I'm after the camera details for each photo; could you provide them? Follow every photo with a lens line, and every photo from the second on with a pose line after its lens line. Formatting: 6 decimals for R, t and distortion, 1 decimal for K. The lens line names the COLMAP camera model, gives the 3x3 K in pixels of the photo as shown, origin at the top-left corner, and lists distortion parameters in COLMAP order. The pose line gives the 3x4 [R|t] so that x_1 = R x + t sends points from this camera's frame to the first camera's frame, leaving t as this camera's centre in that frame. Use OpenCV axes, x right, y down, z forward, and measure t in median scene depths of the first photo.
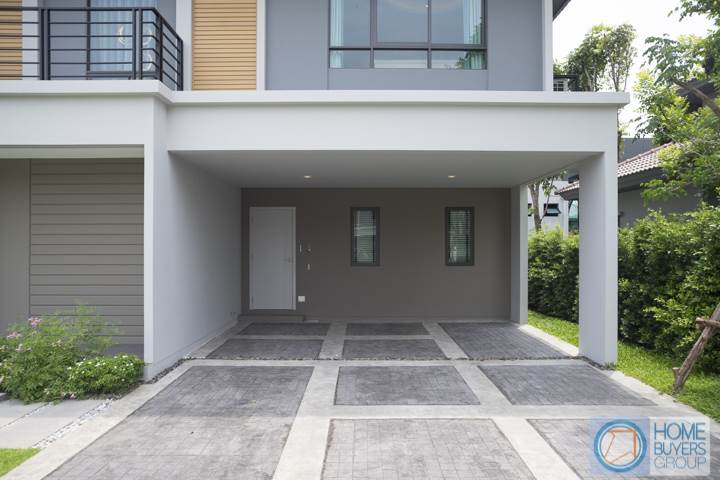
lens RADIAL K [[460.7, 0, 360.0], [0, 460.7, 245.8], [0, 0, 1]] dist [-0.002260, 0.001475]
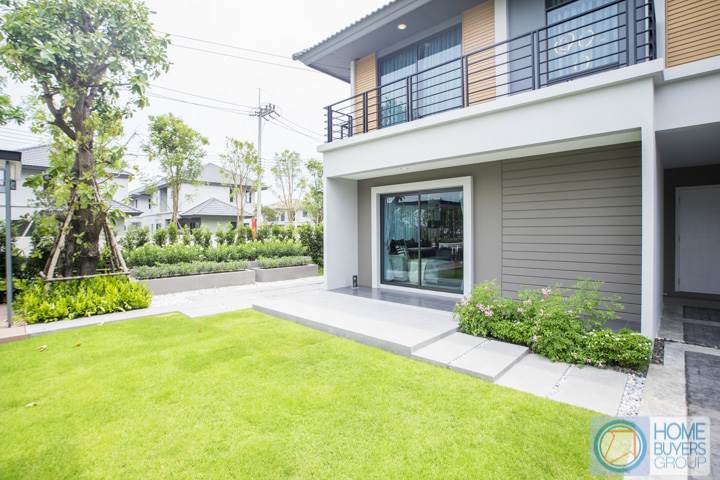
lens RADIAL K [[352.4, 0, 357.6], [0, 352.4, 236.1], [0, 0, 1]] dist [-0.026321, 0.002081]
pose [[0.731848, 0.008782, -0.681411, -0.405952], [0.008646, 0.999717, 0.022170, -0.002200], [0.681413, -0.022116, 0.731565, 0.008801]]
